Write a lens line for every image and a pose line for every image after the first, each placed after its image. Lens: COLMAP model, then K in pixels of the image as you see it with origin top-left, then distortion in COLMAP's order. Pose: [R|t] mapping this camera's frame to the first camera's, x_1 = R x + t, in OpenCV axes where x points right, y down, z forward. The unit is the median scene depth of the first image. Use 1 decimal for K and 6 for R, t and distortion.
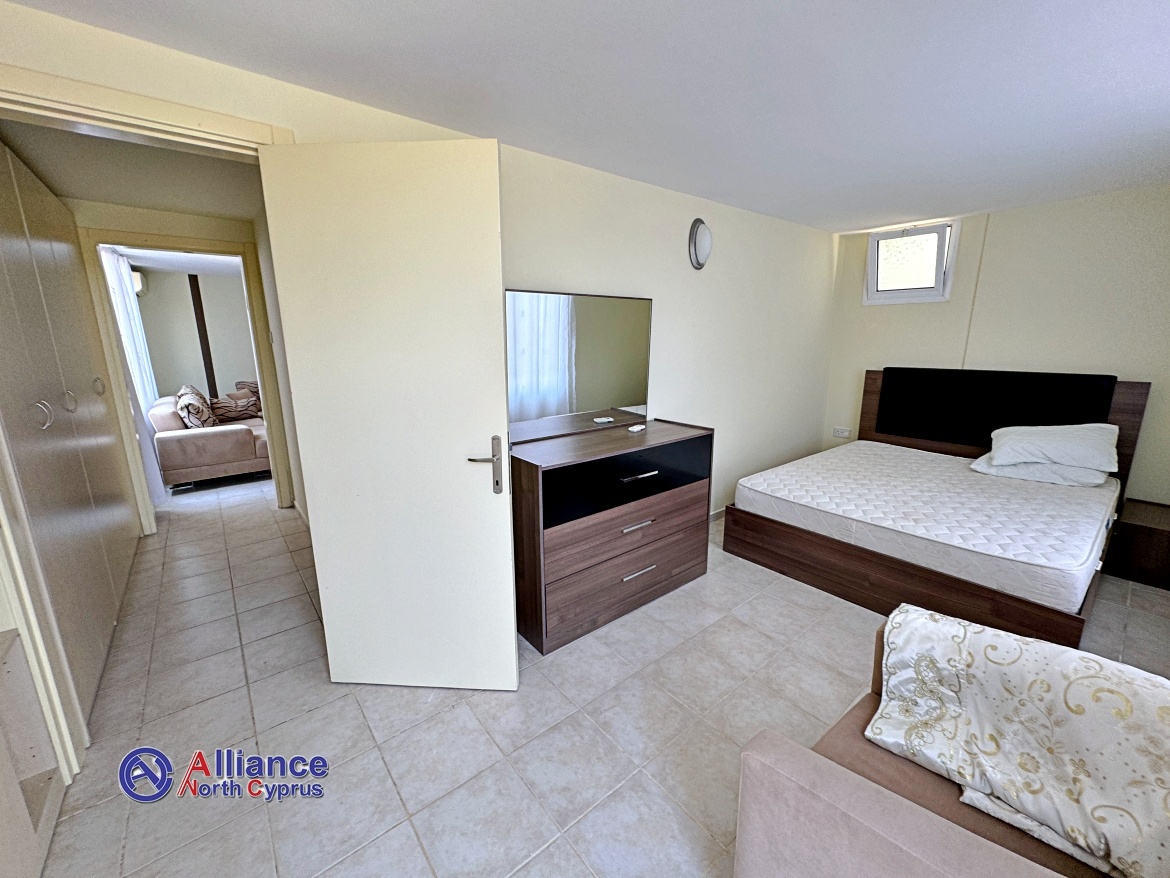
lens RADIAL K [[466.7, 0, 585.0], [0, 466.7, 437.4], [0, 0, 1]] dist [-0.001984, 0.000841]
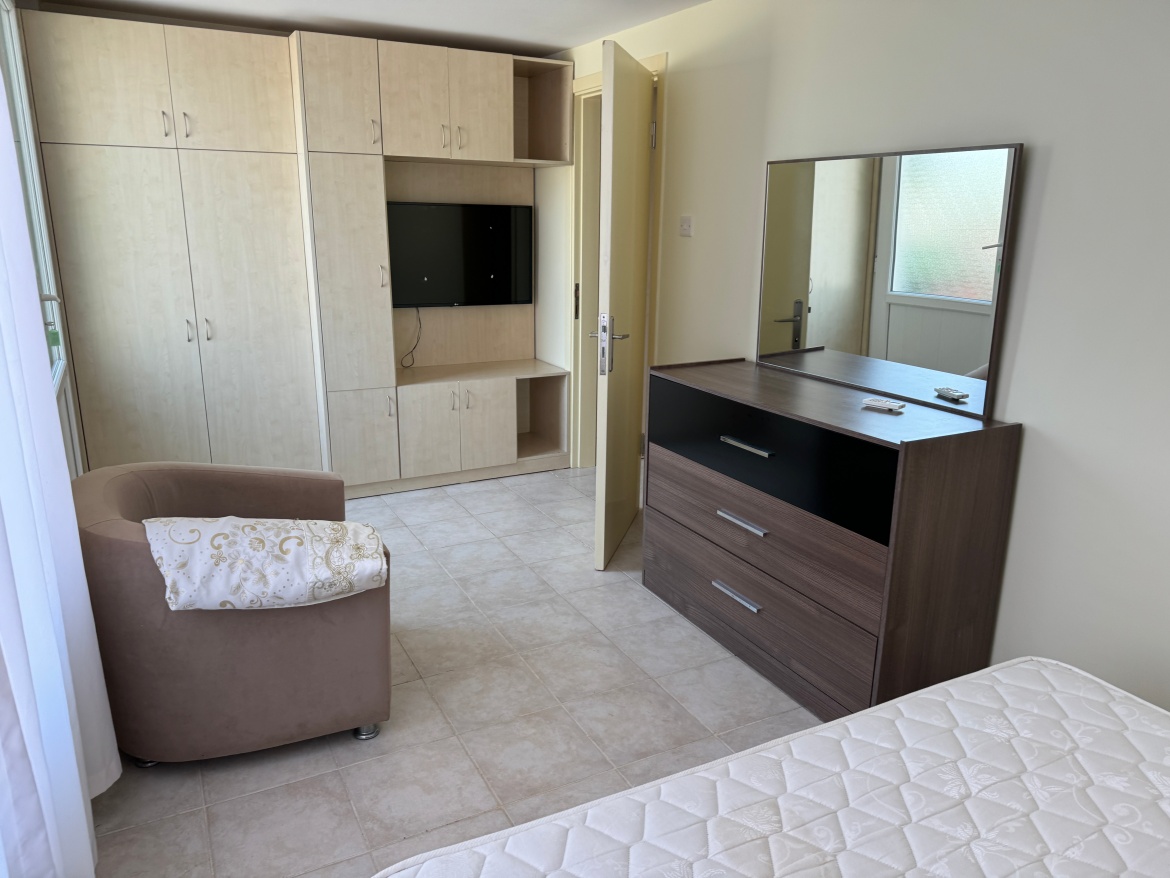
lens RADIAL K [[810.7, 0, 584.8], [0, 810.7, 436.5], [0, 0, 1]] dist [0.003108, -0.006026]
pose [[-0.202934, 0.252197, -0.946158, 1.264431], [-0.219432, 0.929976, 0.294948, -0.217990], [0.954289, 0.267472, -0.133383, 0.971060]]
